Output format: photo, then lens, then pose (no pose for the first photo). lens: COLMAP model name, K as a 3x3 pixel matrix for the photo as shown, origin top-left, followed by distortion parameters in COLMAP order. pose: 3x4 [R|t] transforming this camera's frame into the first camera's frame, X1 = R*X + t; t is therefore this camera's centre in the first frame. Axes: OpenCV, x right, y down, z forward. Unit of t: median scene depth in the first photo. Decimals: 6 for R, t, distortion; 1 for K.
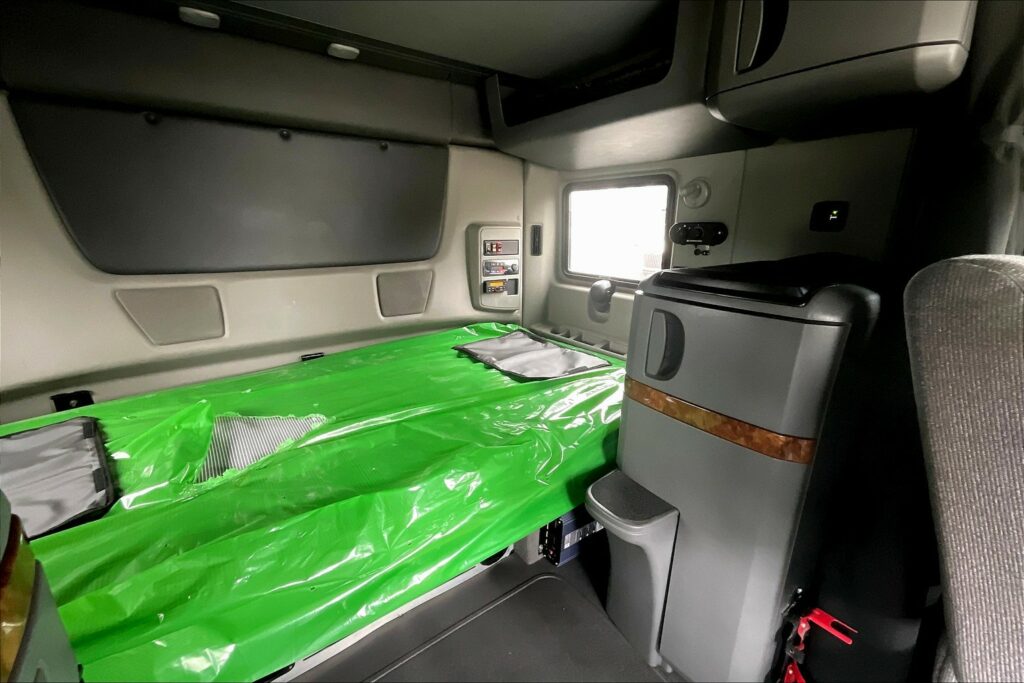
lens RADIAL K [[418.6, 0, 512.0], [0, 418.6, 341.5], [0, 0, 1]] dist [0.002119, 0.000405]
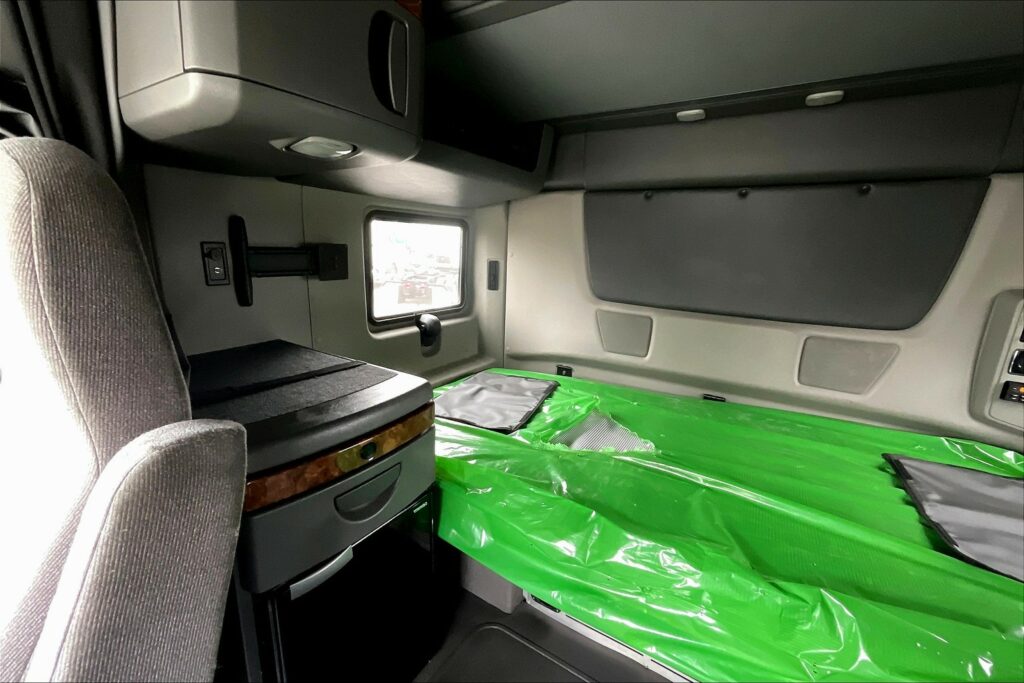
lens RADIAL K [[418.6, 0, 512.0], [0, 418.6, 341.5], [0, 0, 1]] dist [0.002119, 0.000405]
pose [[0.367173, 0.216938, -0.904501, 0.351866], [-0.284409, 0.952034, 0.112886, -0.103229], [0.885604, 0.215800, 0.411261, 0.144898]]
